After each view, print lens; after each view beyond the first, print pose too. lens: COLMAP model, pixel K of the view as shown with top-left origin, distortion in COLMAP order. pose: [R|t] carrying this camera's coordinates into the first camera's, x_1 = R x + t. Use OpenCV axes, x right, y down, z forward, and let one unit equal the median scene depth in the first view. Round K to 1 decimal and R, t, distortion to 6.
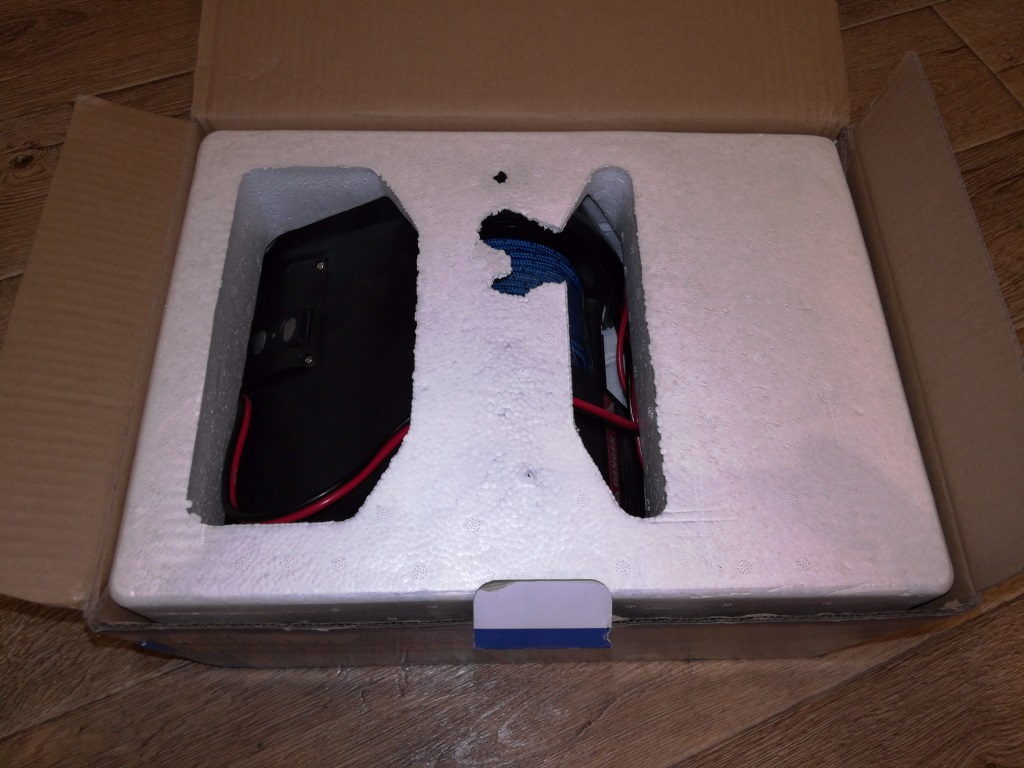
lens RADIAL K [[783.5, 0, 512.0], [0, 783.5, 384.0], [0, 0, 1]] dist [0.003607, -0.026265]
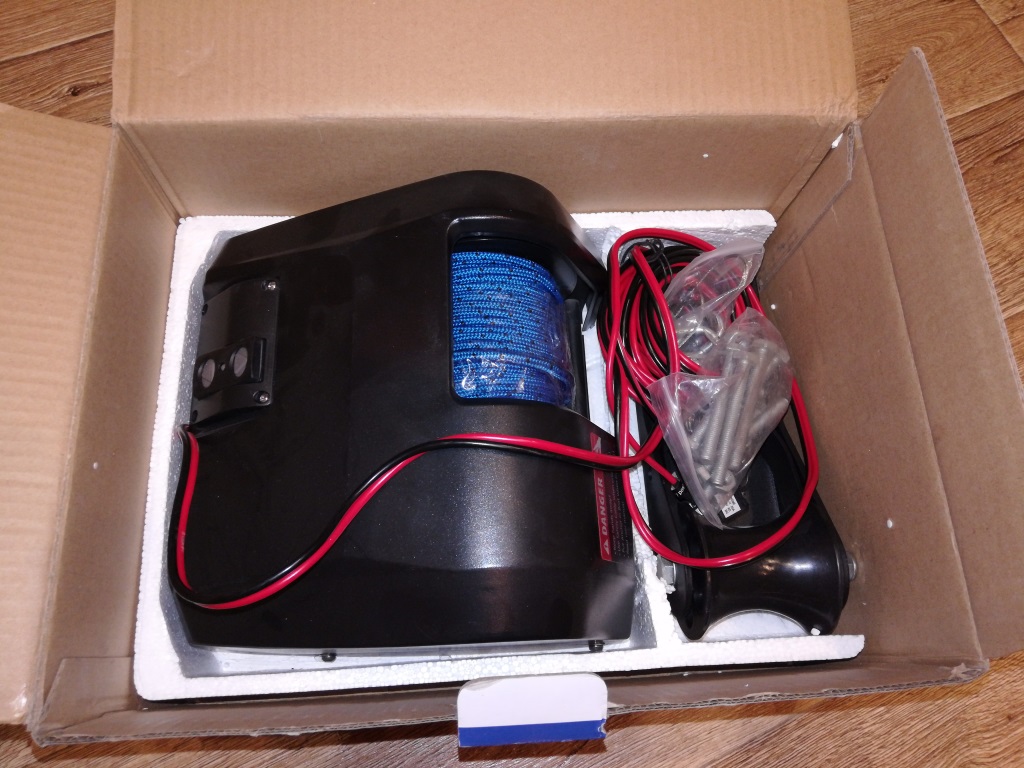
lens RADIAL K [[786.5, 0, 512.0], [0, 786.5, 384.0], [0, 0, 1]] dist [-0.009416, -0.012564]
pose [[0.998844, -0.022161, 0.042649, -0.011013], [0.017268, 0.993576, 0.111843, -0.130379], [-0.044854, -0.110977, 0.992810, 0.082831]]
